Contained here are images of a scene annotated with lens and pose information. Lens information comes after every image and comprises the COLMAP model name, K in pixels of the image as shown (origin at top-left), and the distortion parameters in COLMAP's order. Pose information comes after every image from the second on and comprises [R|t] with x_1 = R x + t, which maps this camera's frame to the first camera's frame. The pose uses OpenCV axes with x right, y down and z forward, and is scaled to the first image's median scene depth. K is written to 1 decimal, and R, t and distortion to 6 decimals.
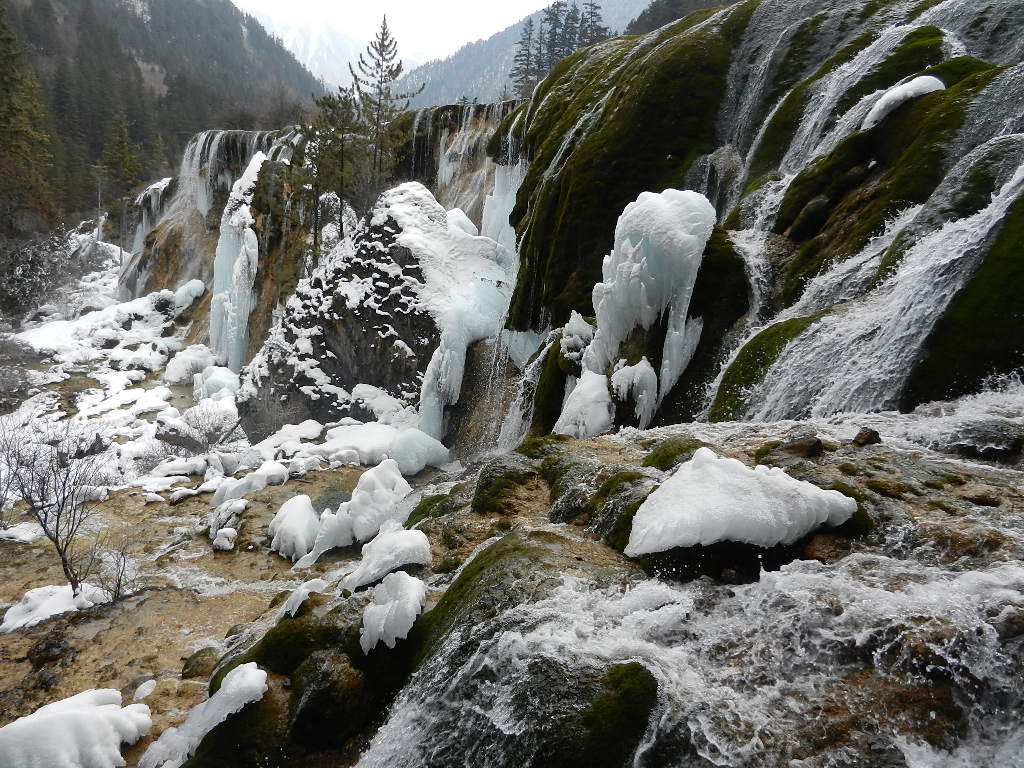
lens RADIAL K [[746.9, 0, 515.4], [0, 746.9, 382.9], [0, 0, 1]] dist [0.002008, -0.004778]
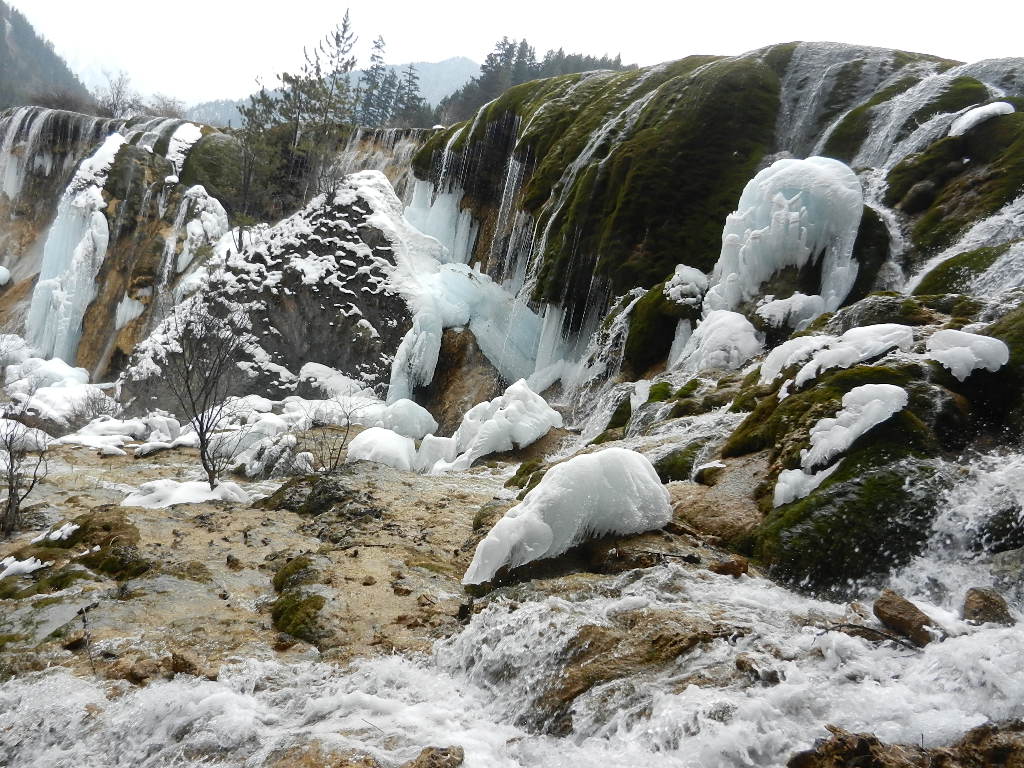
lens RADIAL K [[746.9, 0, 509.8], [0, 746.9, 381.4], [0, 0, 1]] dist [0.002008, -0.004778]
pose [[0.953751, 0.091432, 0.286356, -0.239486], [-0.065769, 0.993010, -0.098009, 0.103411], [-0.293316, 0.074642, 0.953097, 0.016582]]
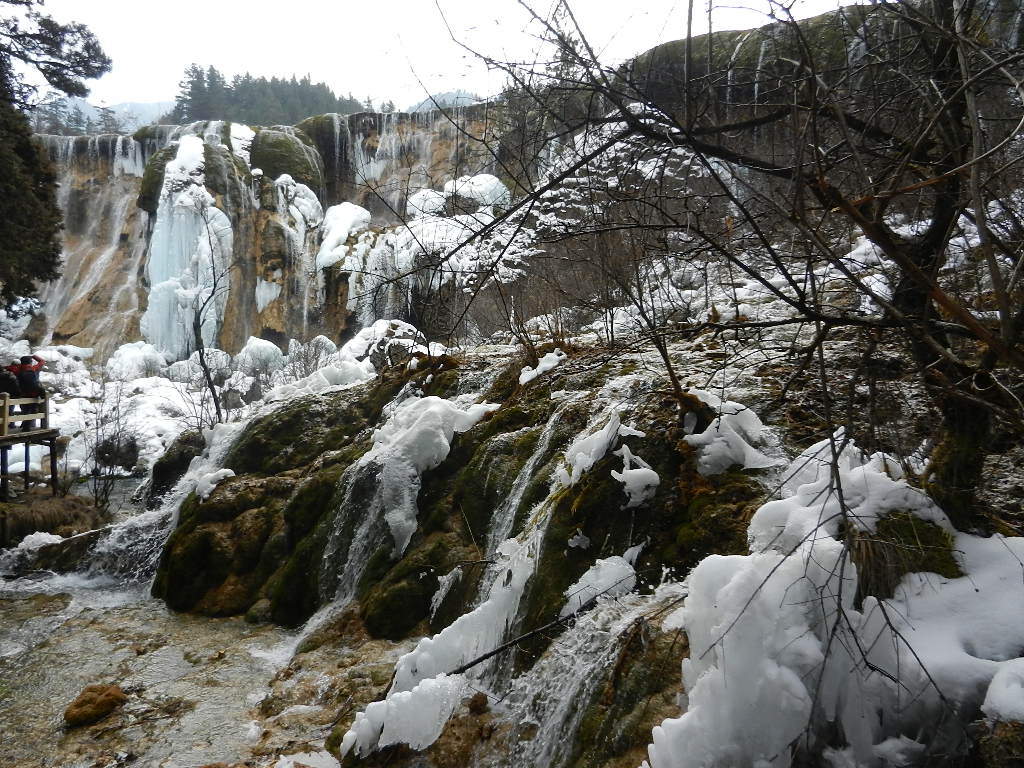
lens RADIAL K [[746.9, 0, 506.6], [0, 746.9, 383.1], [0, 0, 1]] dist [0.002008, -0.004778]
pose [[0.772106, -0.103215, 0.627055, -1.335602], [0.206629, 0.973882, -0.094123, 0.342778], [-0.600963, 0.202241, 0.773267, 0.180259]]
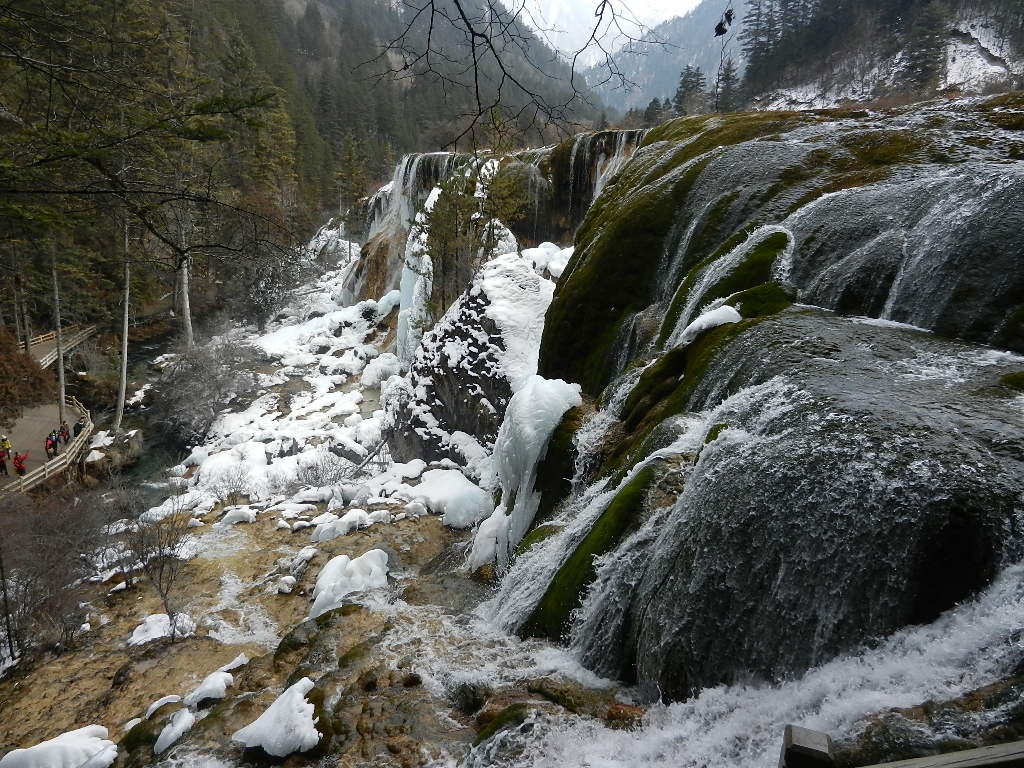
lens RADIAL K [[746.9, 0, 515.8], [0, 746.9, 380.6], [0, 0, 1]] dist [0.002008, -0.004778]
pose [[0.953633, 0.033635, -0.299087, 0.234908], [-0.021149, 0.998768, 0.044888, -0.135068], [0.300228, -0.036481, 0.953170, -0.098199]]
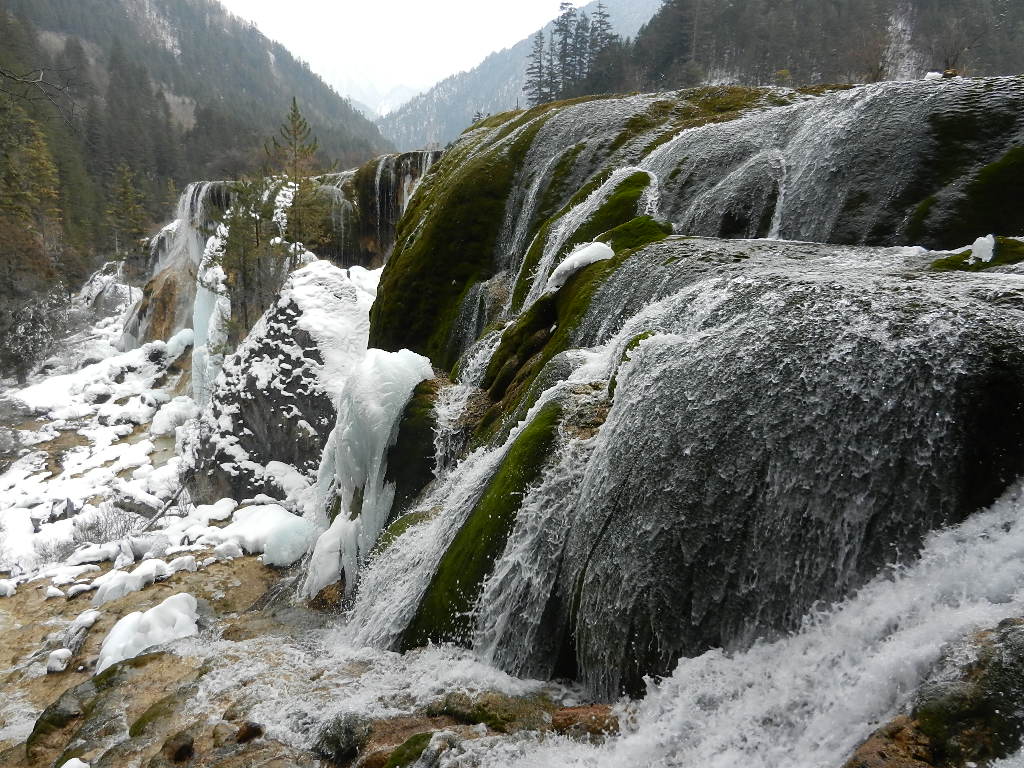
lens RADIAL K [[746.9, 0, 514.7], [0, 746.9, 382.2], [0, 0, 1]] dist [0.002008, -0.004778]
pose [[0.997487, -0.045579, -0.054243, 0.191849], [0.045143, 0.998938, -0.009246, -0.084482], [0.054607, 0.006774, 0.998485, -0.018739]]
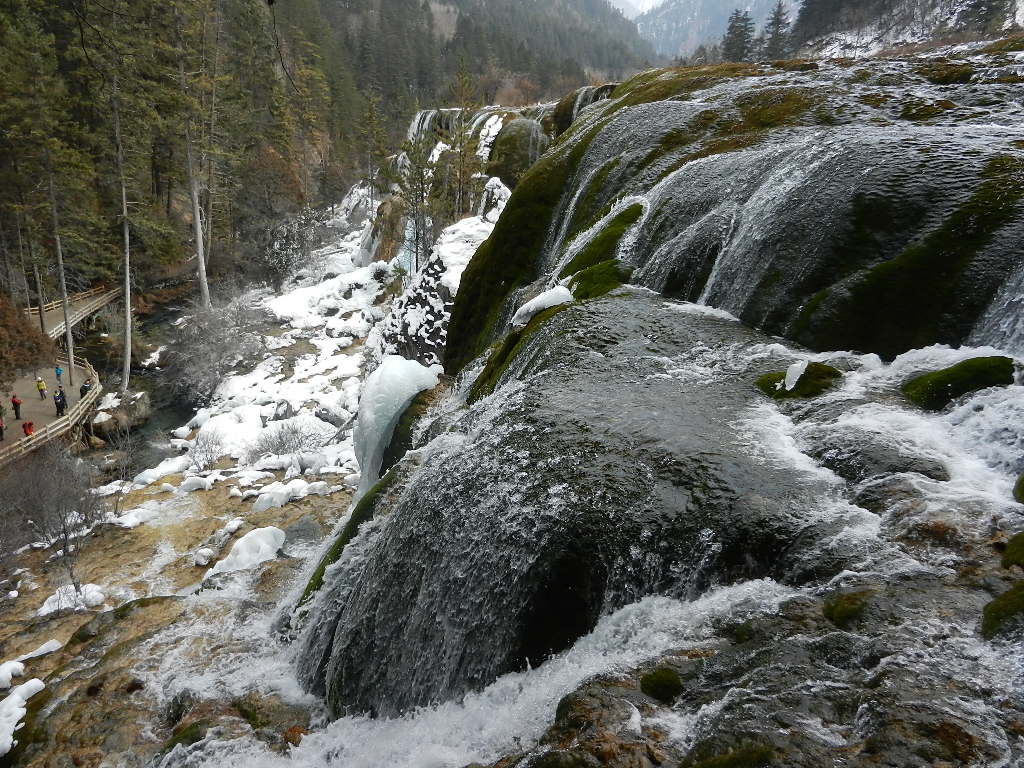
lens RADIAL K [[746.9, 0, 519.0], [0, 746.9, 383.6], [0, 0, 1]] dist [0.002008, -0.004778]
pose [[0.933472, 0.057444, -0.354020, 0.357962], [-0.020839, 0.994110, 0.106357, -0.153706], [0.358045, -0.091904, 0.929170, -0.027933]]
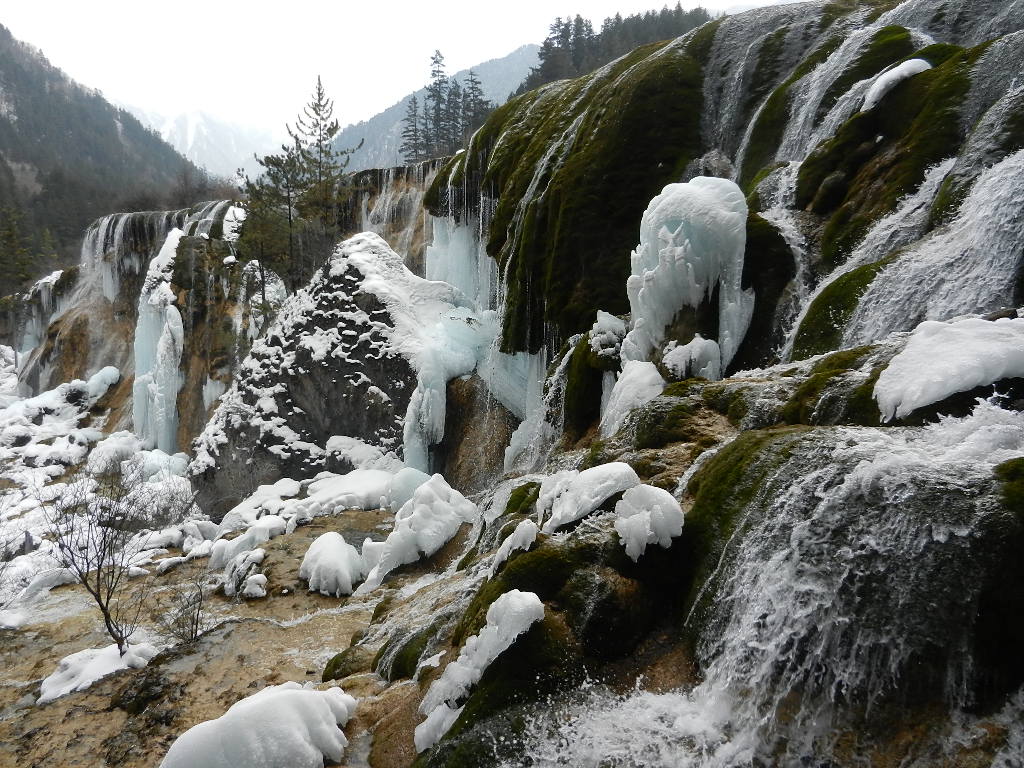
lens RADIAL K [[746.9, 0, 512.9], [0, 746.9, 381.4], [0, 0, 1]] dist [0.002008, -0.004778]
pose [[0.987824, -0.097466, 0.121259, -0.089550], [0.107946, 0.990680, -0.083075, 0.037571], [-0.112031, 0.095153, 0.989138, 0.003030]]
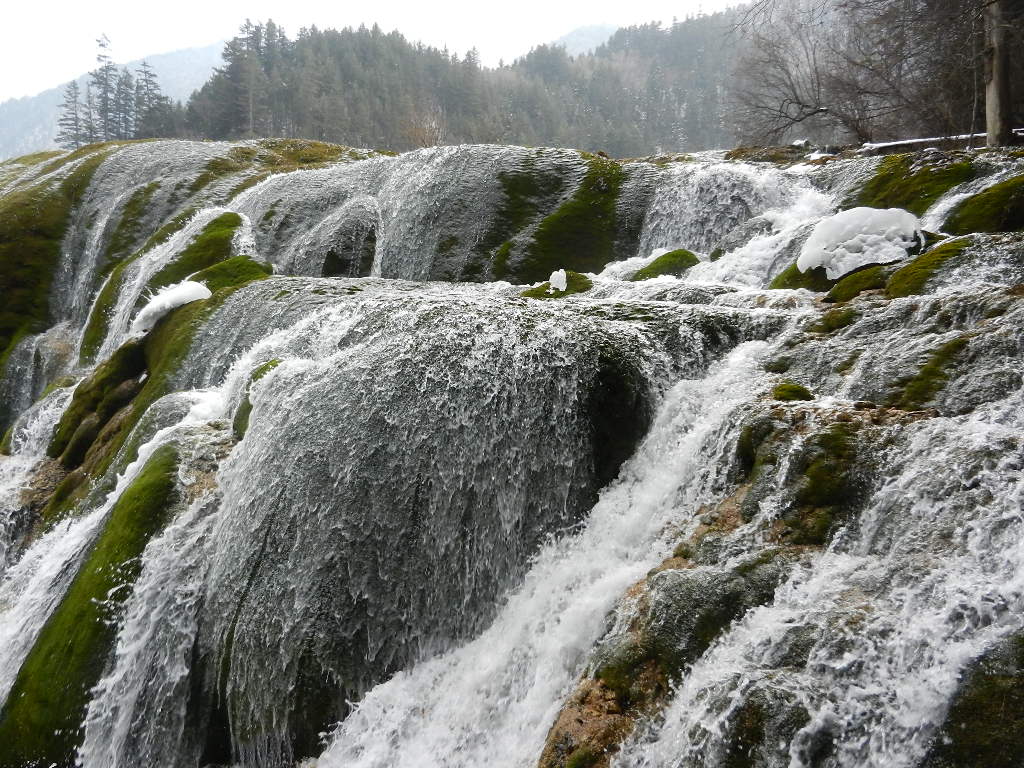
lens RADIAL K [[746.9, 0, 507.3], [0, 746.9, 382.1], [0, 0, 1]] dist [0.002008, -0.004778]
pose [[0.876337, -0.103391, 0.470473, 0.176100], [0.142595, 0.988599, -0.048354, -0.072591], [-0.460110, 0.109462, 0.881089, -0.002543]]
